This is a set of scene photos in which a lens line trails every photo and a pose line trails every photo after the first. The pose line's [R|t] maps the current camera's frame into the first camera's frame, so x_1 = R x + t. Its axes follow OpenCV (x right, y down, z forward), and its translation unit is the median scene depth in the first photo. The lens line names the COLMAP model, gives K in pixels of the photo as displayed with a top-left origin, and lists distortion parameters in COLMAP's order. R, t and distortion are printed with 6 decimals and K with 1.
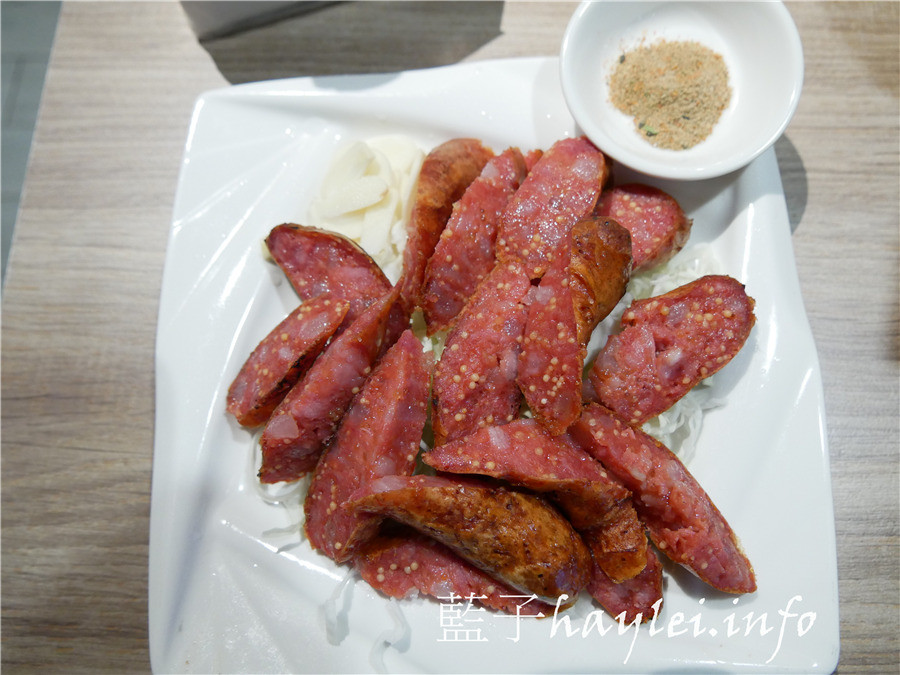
lens RADIAL K [[760.0, 0, 450.0], [0, 760.0, 337.5], [0, 0, 1]] dist [-0.049969, 0.000621]
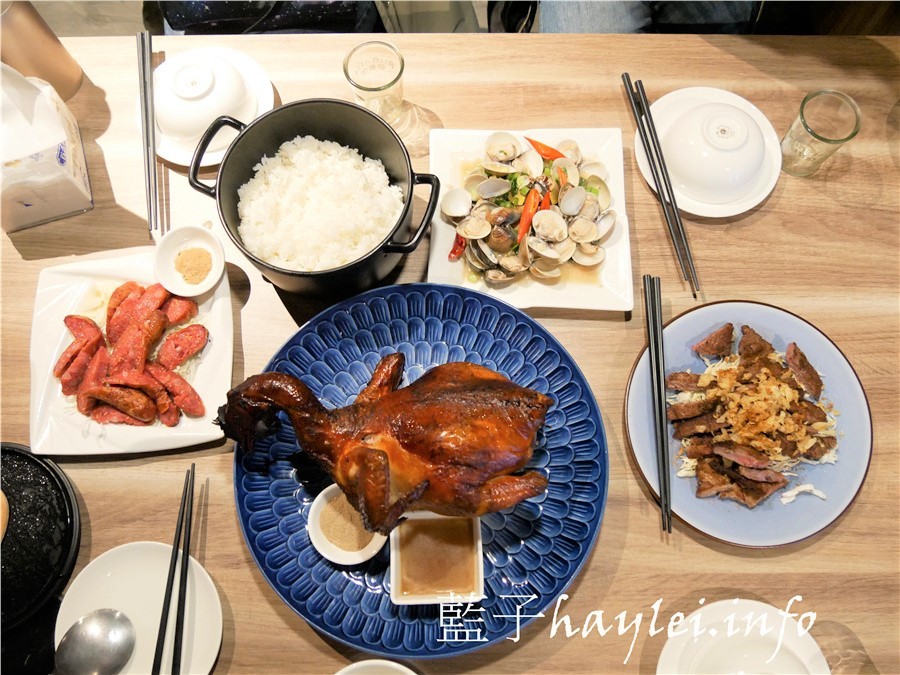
lens RADIAL K [[760.0, 0, 450.0], [0, 760.0, 337.5], [0, 0, 1]] dist [-0.049969, 0.000621]
pose [[0.994387, -0.056553, 0.089424, 1.215520], [0.057538, 0.998307, -0.008473, 0.072030], [-0.088793, 0.013571, 0.995958, -2.552058]]
